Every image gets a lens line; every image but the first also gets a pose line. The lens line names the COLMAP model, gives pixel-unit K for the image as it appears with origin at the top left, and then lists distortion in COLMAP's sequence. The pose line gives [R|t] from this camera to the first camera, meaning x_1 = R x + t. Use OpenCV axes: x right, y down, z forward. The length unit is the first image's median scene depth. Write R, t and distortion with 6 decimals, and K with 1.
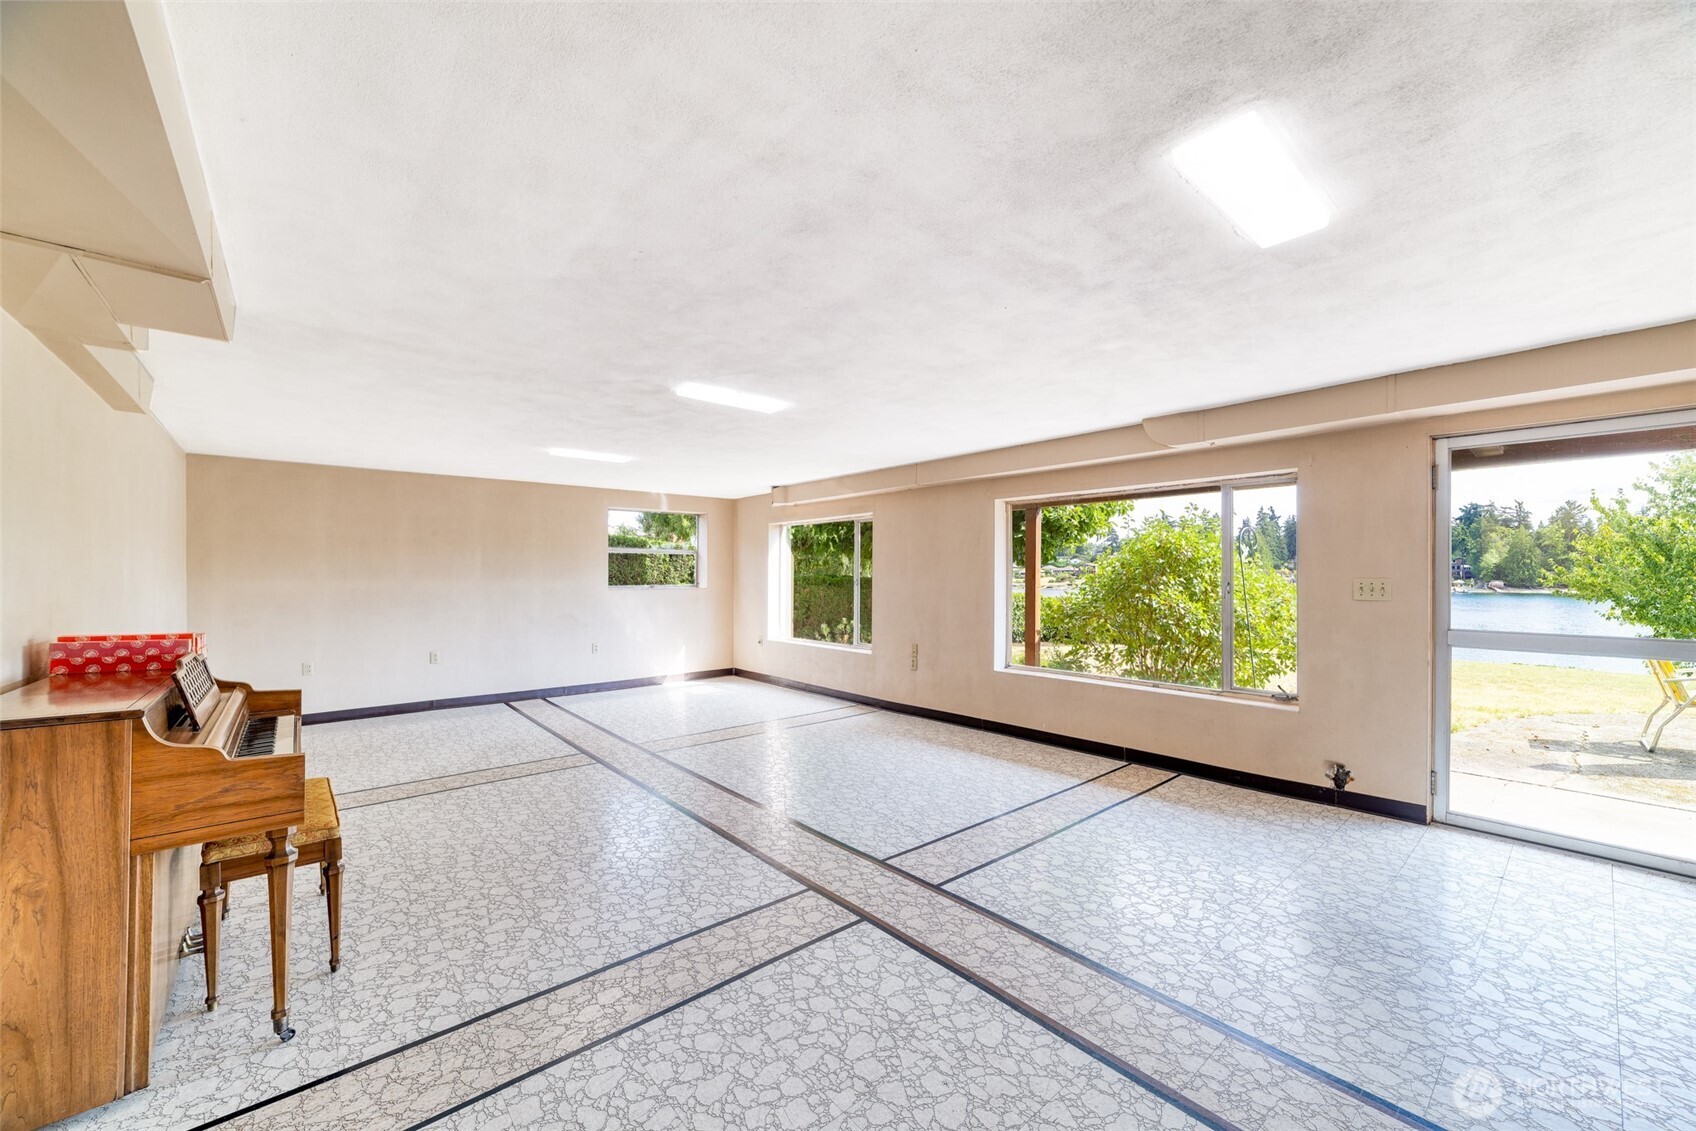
lens RADIAL K [[654.4, 0, 853.1], [0, 654.4, 571.4], [0, 0, 1]] dist [-0.008221, 0.004134]
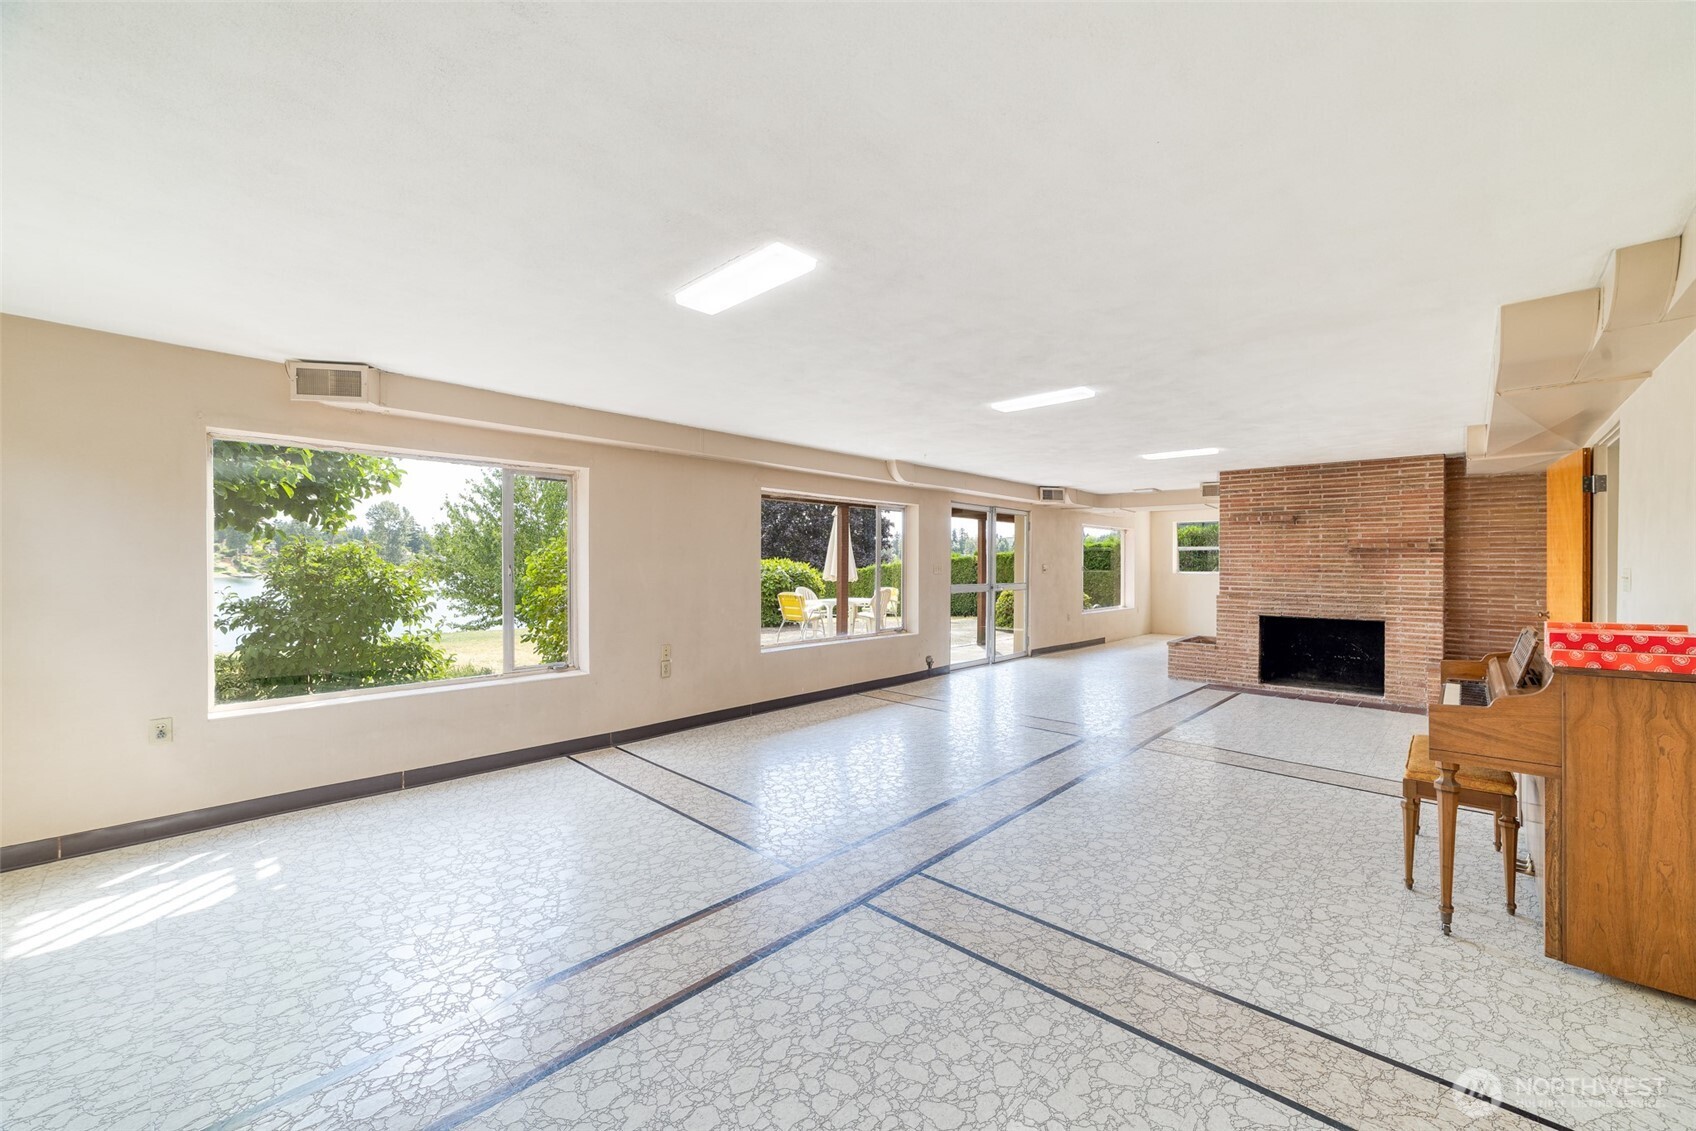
lens RADIAL K [[654.4, 0, 854.8], [0, 654.4, 571.3], [0, 0, 1]] dist [-0.008221, 0.004134]
pose [[-0.105834, -0.021027, 0.994161, -1.168776], [-0.020166, 0.999616, 0.018995, 0.001908], [-0.994179, -0.018038, -0.106217, 1.341882]]
